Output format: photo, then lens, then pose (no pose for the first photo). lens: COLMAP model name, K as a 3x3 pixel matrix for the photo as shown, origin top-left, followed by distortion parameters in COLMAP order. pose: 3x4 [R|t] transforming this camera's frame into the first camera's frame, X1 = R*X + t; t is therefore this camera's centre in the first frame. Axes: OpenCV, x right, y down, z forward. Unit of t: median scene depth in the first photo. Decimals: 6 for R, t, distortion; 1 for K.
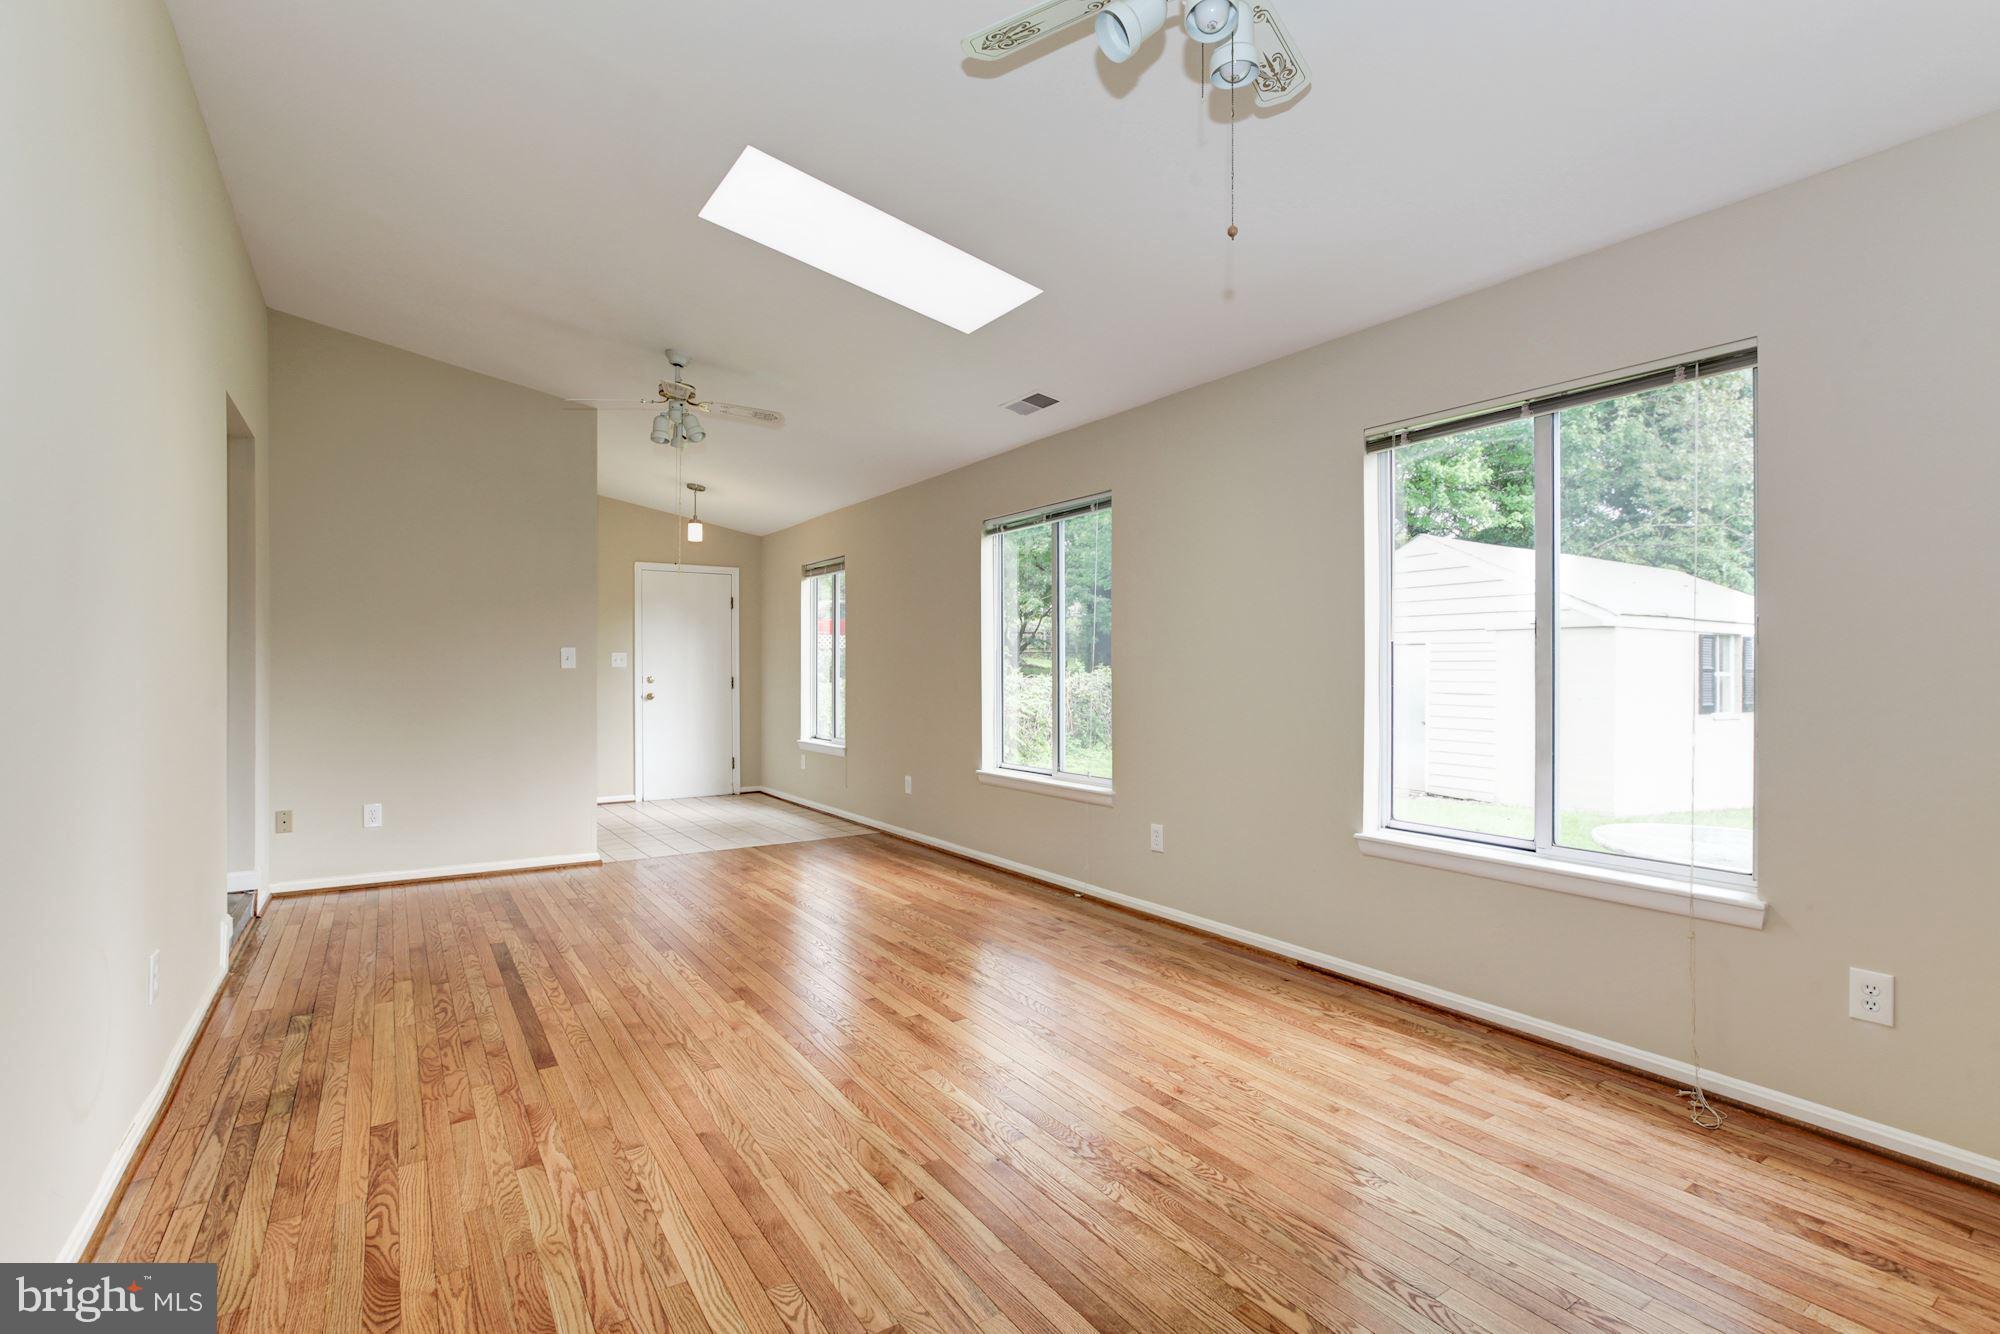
lens RADIAL K [[910.7, 0, 1000.8], [0, 910.7, 674.9], [0, 0, 1]] dist [-0.019058, 0.008850]
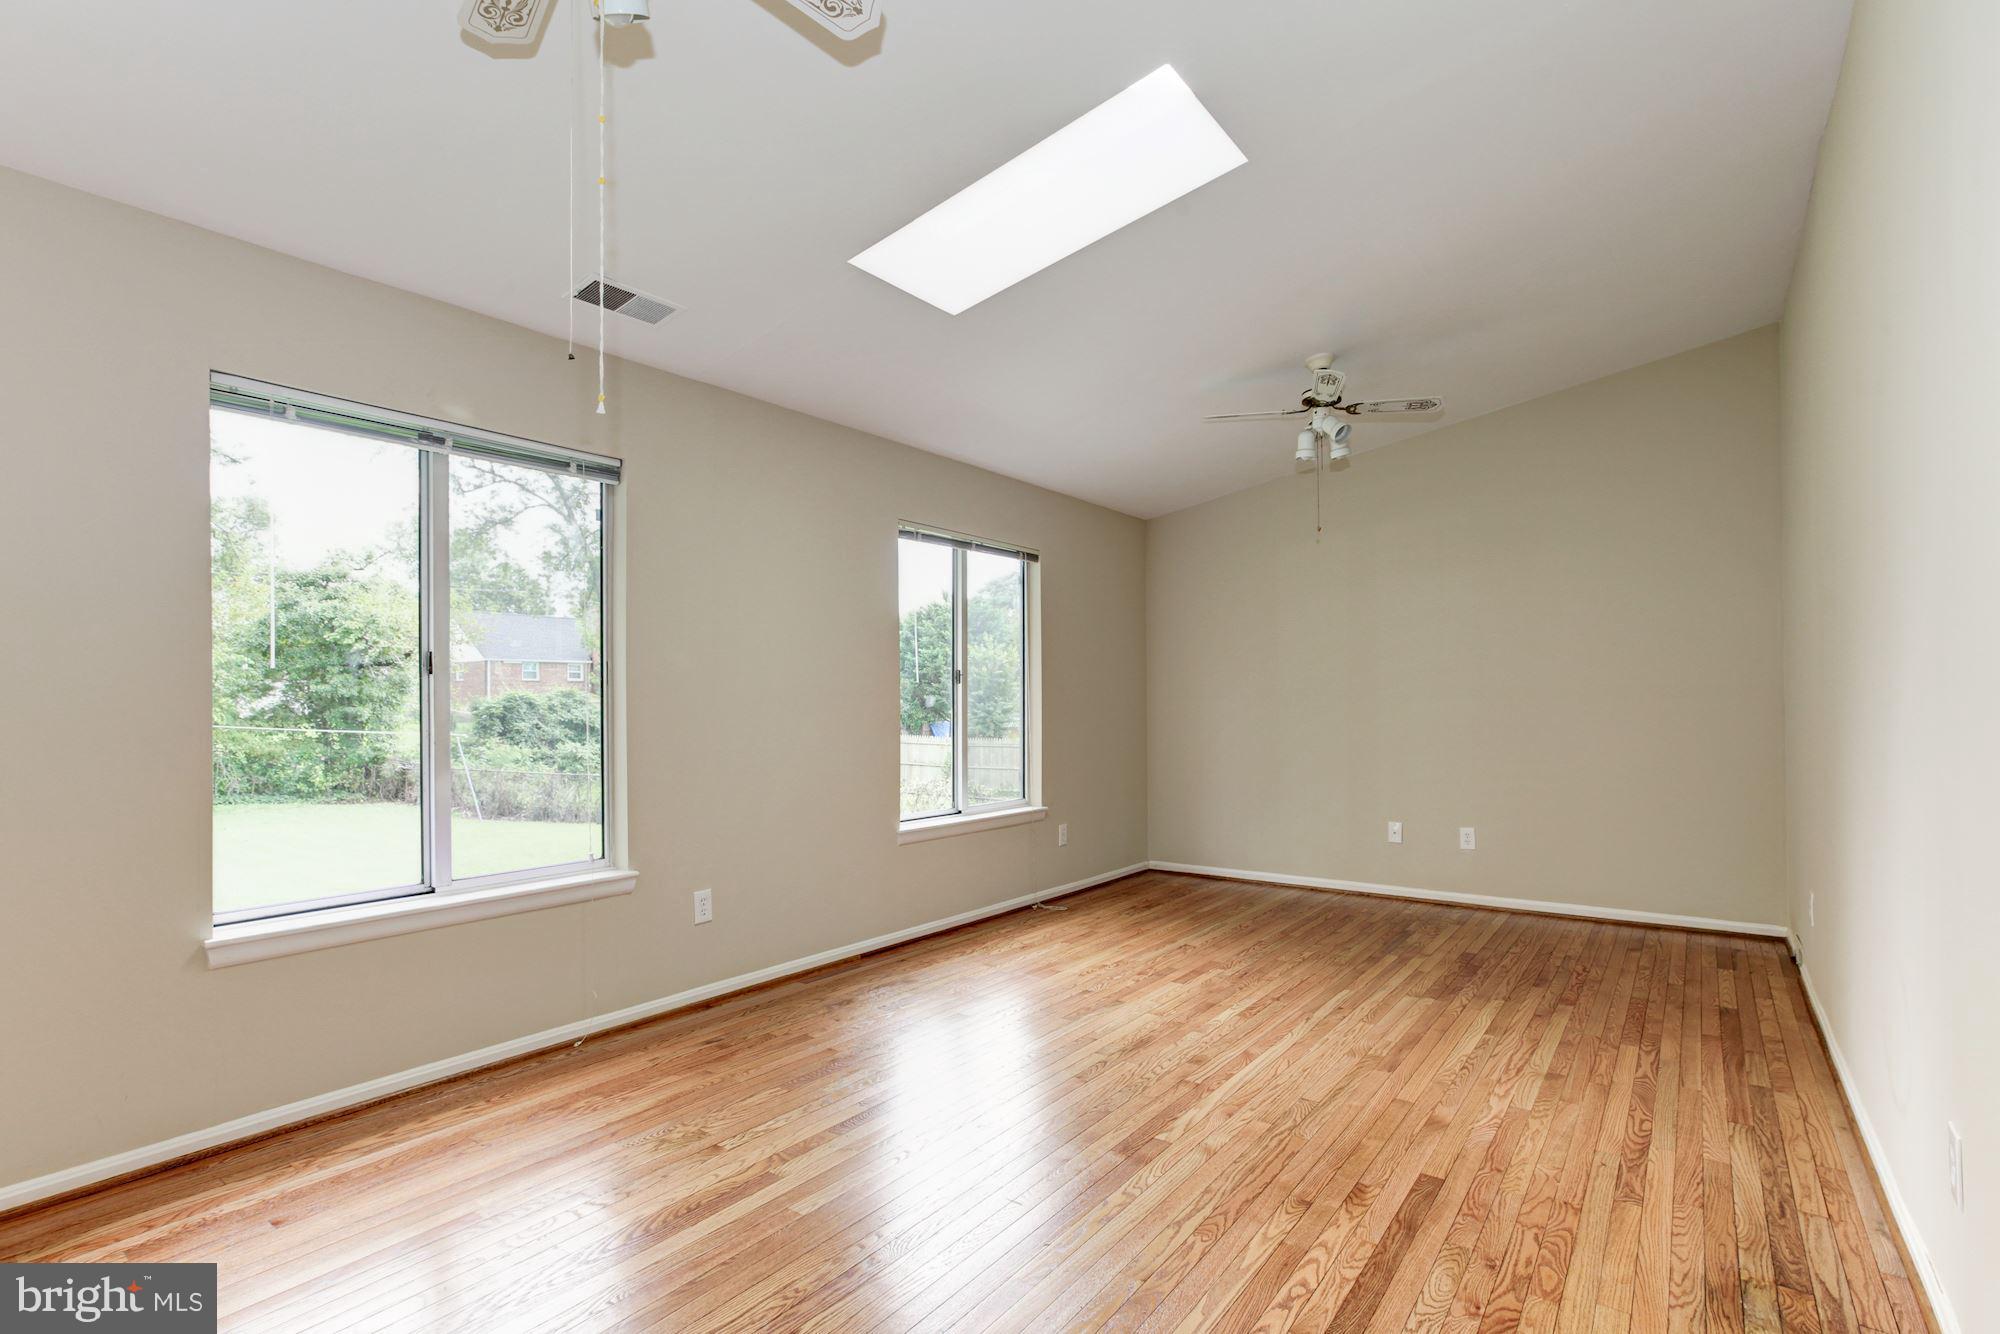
lens RADIAL K [[910.7, 0, 1027.8], [0, 910.7, 700.2], [0, 0, 1]] dist [-0.019058, 0.008850]
pose [[-0.333189, 0.004780, 0.942848, -1.367805], [0.004088, 0.999985, -0.003625, -0.011683], [-0.942851, 0.002646, -0.333204, 1.907779]]
